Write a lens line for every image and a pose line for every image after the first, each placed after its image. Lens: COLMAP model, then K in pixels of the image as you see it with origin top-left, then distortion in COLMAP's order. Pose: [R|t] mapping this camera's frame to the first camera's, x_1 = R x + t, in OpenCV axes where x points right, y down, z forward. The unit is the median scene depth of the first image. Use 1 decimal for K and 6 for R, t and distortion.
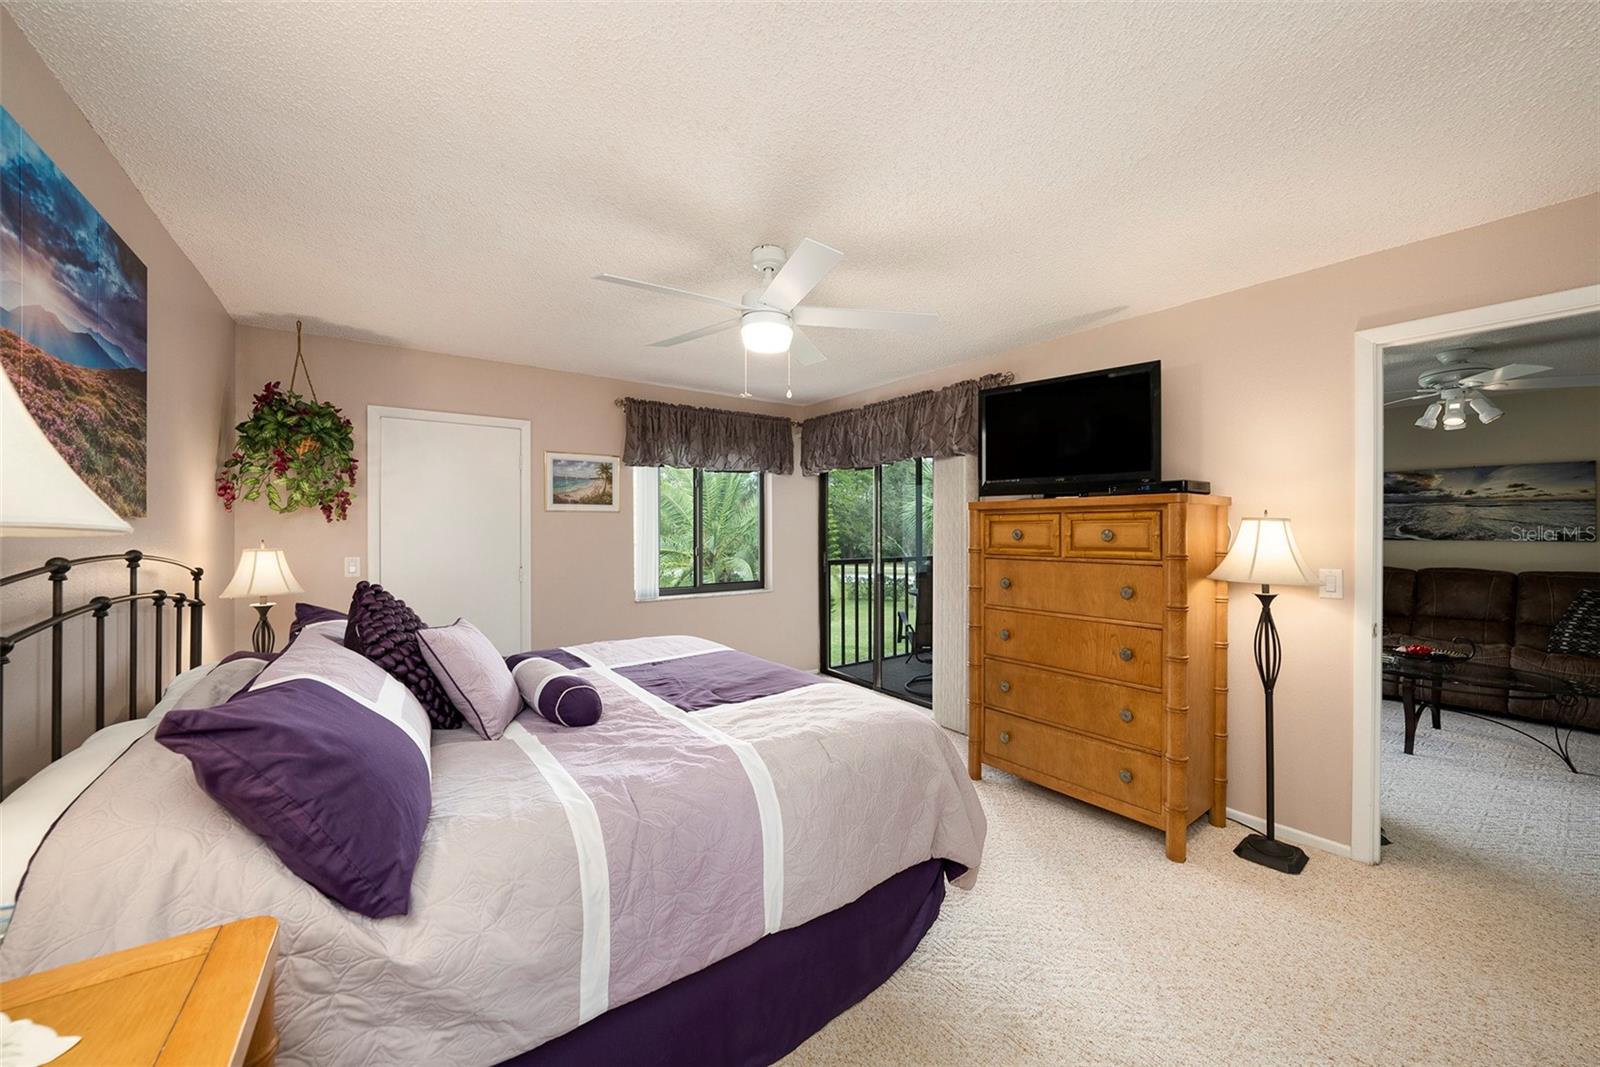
lens RADIAL K [[579.7, 0, 796.4], [0, 579.7, 527.0], [0, 0, 1]] dist [-0.020875, 0.006072]
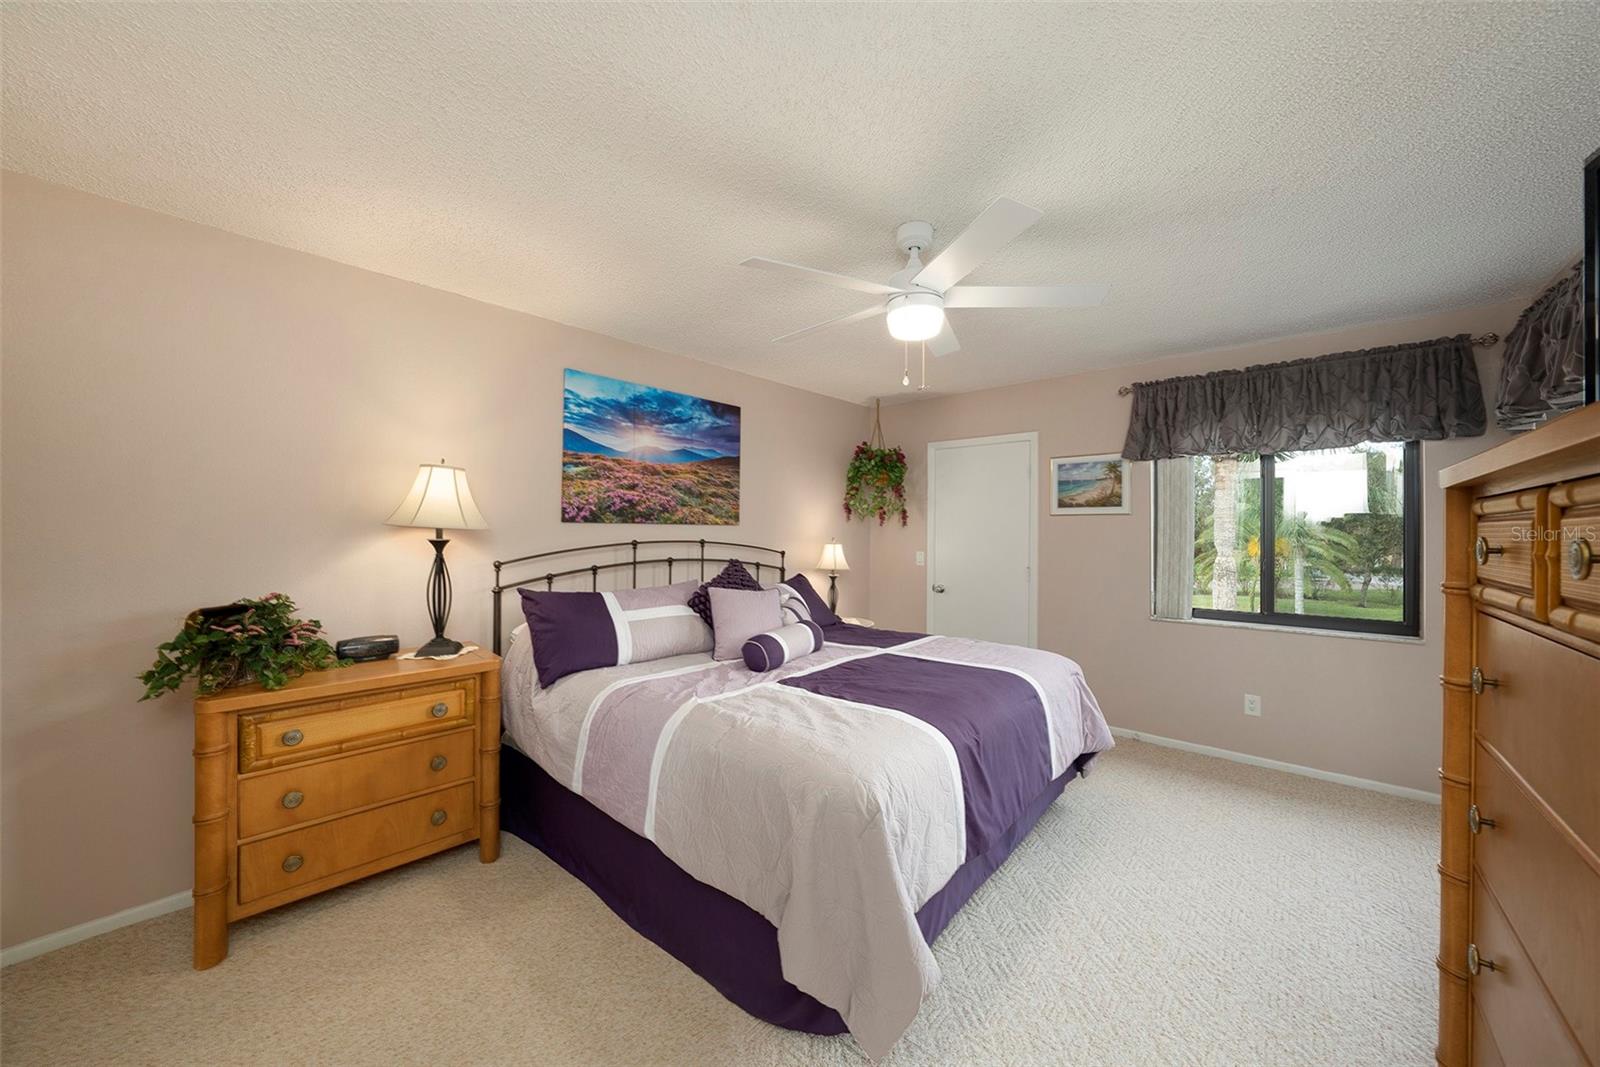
lens RADIAL K [[555.9, 0, 829.4], [0, 555.9, 530.1], [0, 0, 1]] dist [-0.020159, 0.004083]
pose [[0.248525, 0.001926, -0.968624, 0.434895], [-0.004939, 0.999988, 0.000721, 0.000240], [0.968613, 0.004605, 0.248531, 0.369884]]
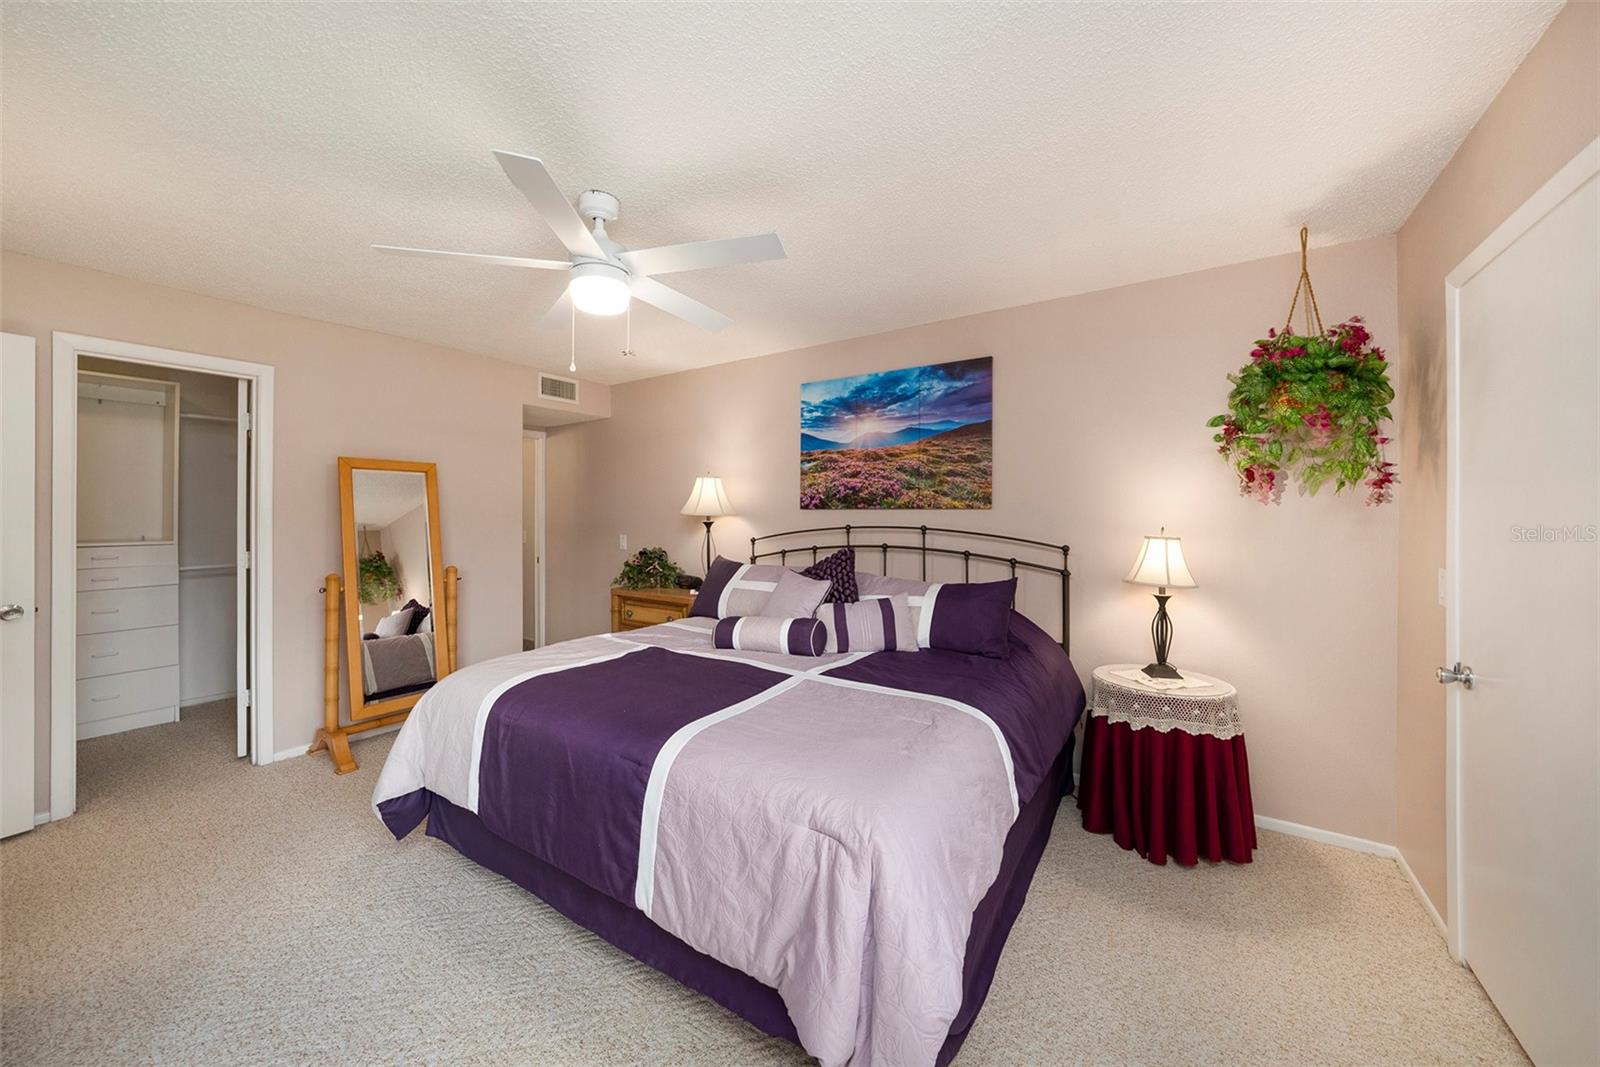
lens RADIAL K [[591.2, 0, 796.8], [0, 591.2, 516.7], [0, 0, 1]] dist [-0.024957, 0.007094]
pose [[-0.937011, 0.000845, -0.349298, -0.008243], [0.000127, 0.999998, 0.002078, 0.002119], [0.349299, 0.001902, -0.937009, 1.096878]]
